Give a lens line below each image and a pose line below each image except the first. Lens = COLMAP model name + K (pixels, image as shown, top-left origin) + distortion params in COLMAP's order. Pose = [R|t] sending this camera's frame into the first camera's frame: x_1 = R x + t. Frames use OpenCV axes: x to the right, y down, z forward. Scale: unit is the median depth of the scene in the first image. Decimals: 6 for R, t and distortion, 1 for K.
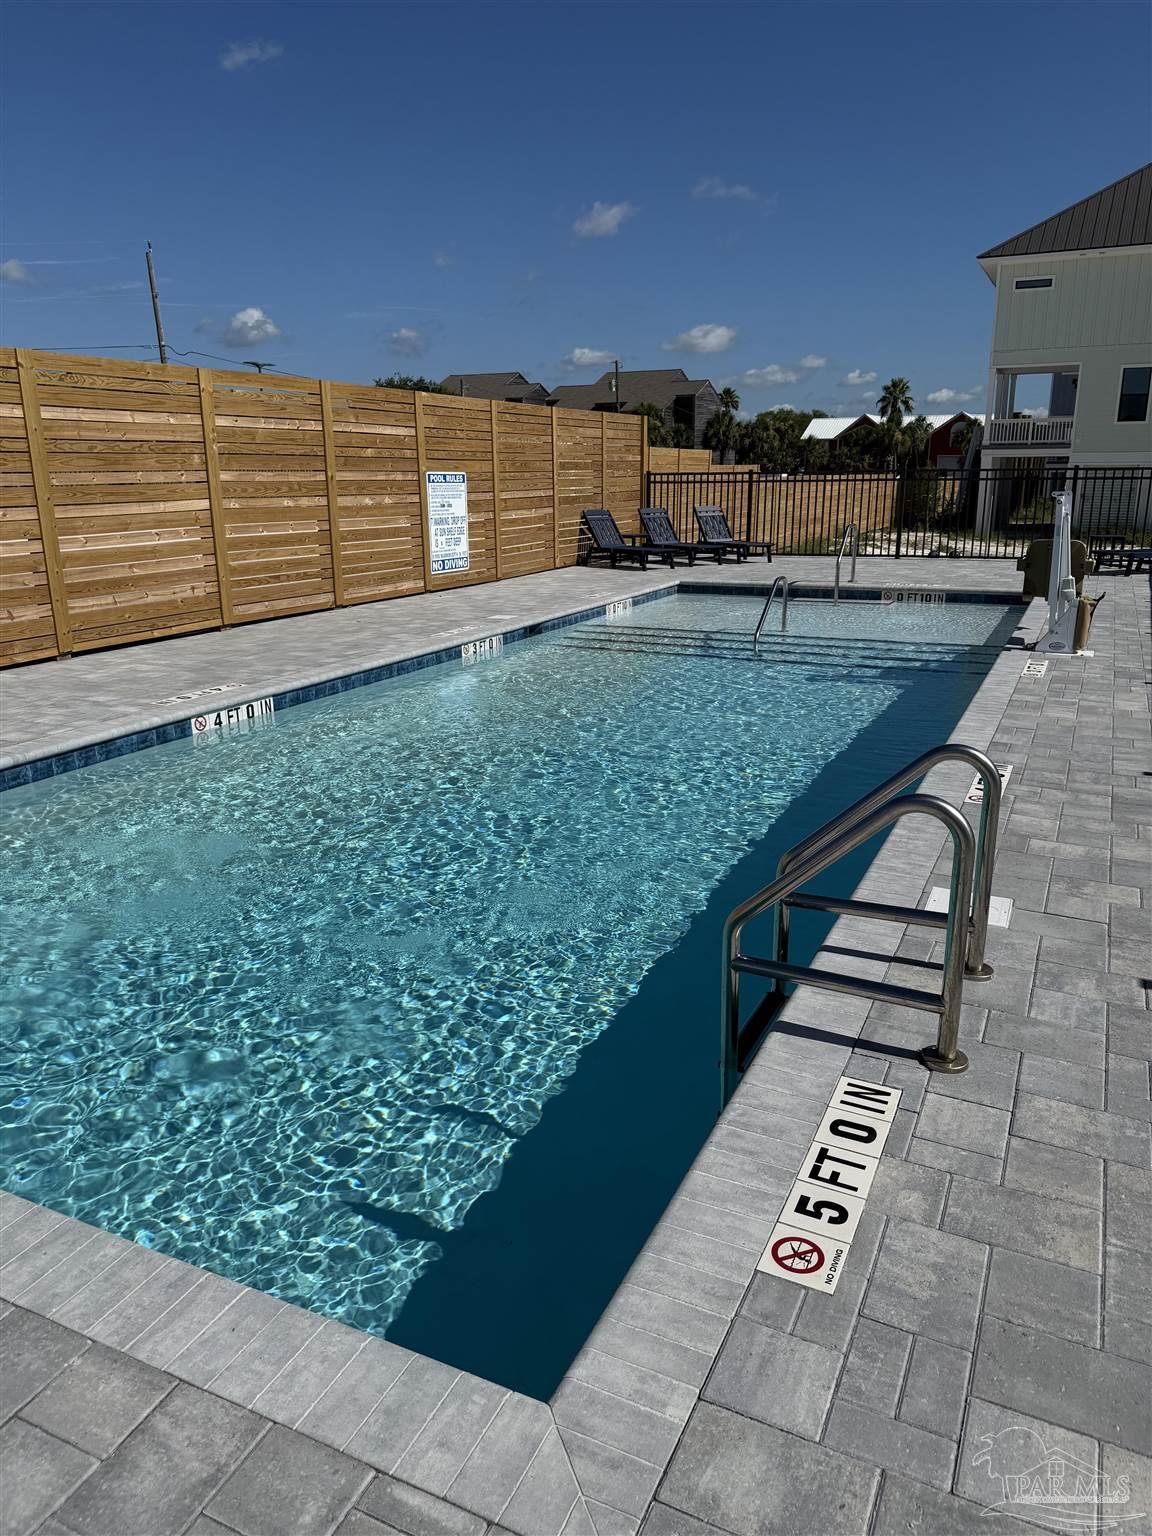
lens RADIAL K [[1053.3, 0, 568.5], [0, 1053.3, 771.3], [0, 0, 1]] dist [0.181873, -0.341803]
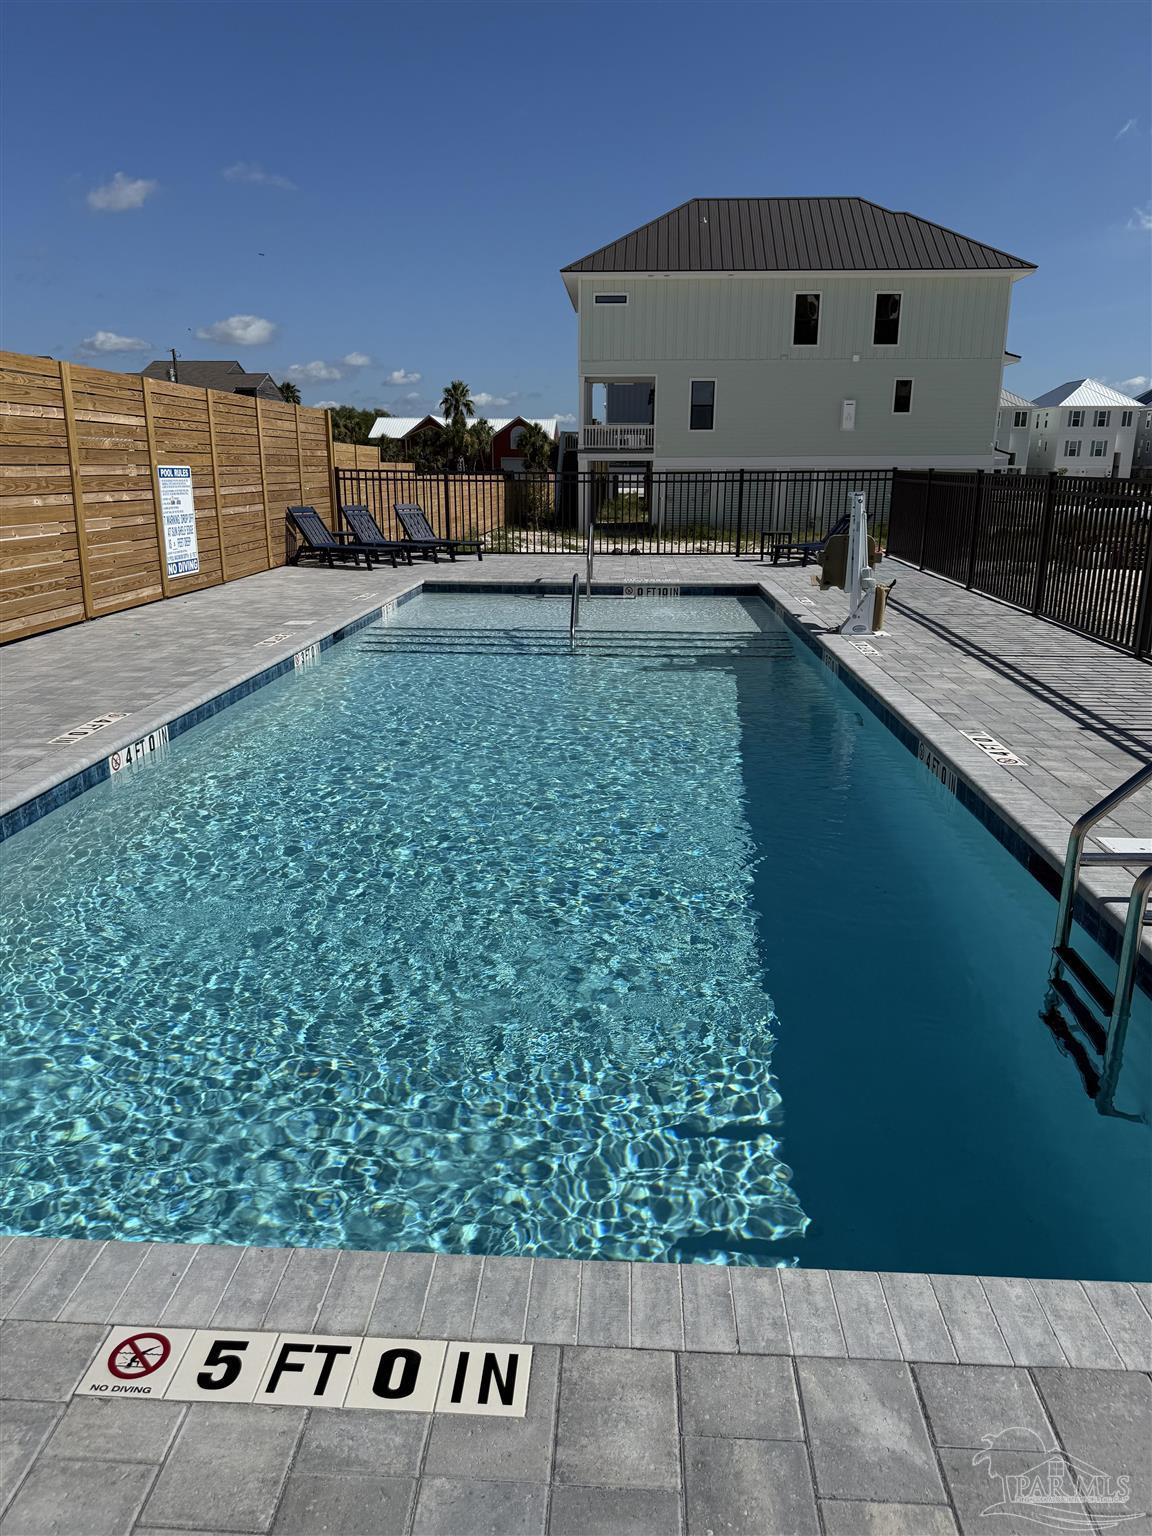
lens RADIAL K [[1080.6, 0, 569.7], [0, 1080.6, 767.0], [0, 0, 1]] dist [0.049571, -0.063240]
pose [[0.921962, -0.090259, 0.376615, -0.170110], [0.092067, 0.995665, 0.013237, -0.009600], [-0.376177, 0.022470, 0.926275, 0.032502]]
